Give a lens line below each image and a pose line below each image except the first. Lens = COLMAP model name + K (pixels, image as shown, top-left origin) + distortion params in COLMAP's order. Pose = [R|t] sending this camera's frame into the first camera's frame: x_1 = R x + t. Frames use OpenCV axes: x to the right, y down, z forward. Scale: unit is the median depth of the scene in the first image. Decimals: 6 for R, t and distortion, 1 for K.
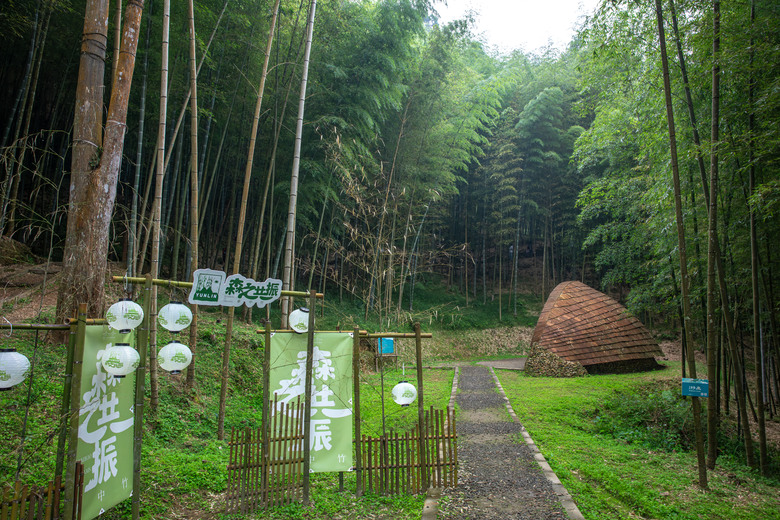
lens RADIAL K [[534.3, 0, 390.0], [0, 534.3, 260.0], [0, 0, 1]] dist [-0.103125, 0.082379]
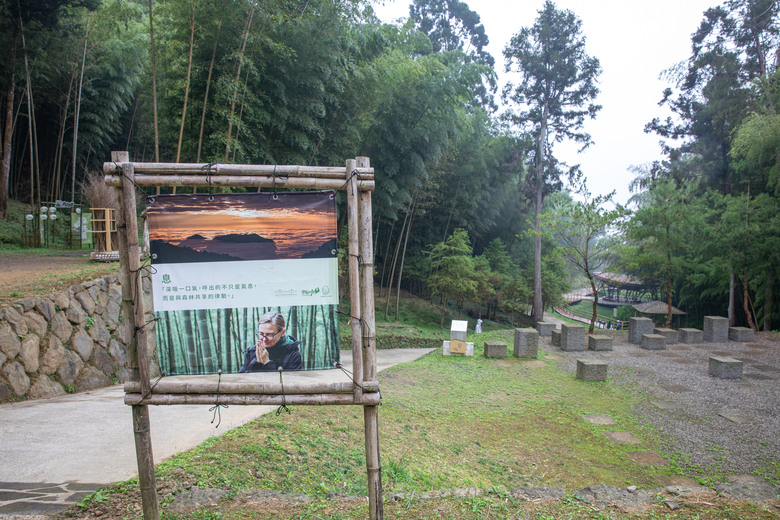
lens RADIAL K [[534.3, 0, 390.0], [0, 534.3, 260.0], [0, 0, 1]] dist [-0.103125, 0.082379]
pose [[0.929943, -0.002077, 0.367698, 0.700088], [-0.074169, 0.978370, 0.193107, -0.549029], [-0.360146, -0.206850, 0.909675, -4.260943]]
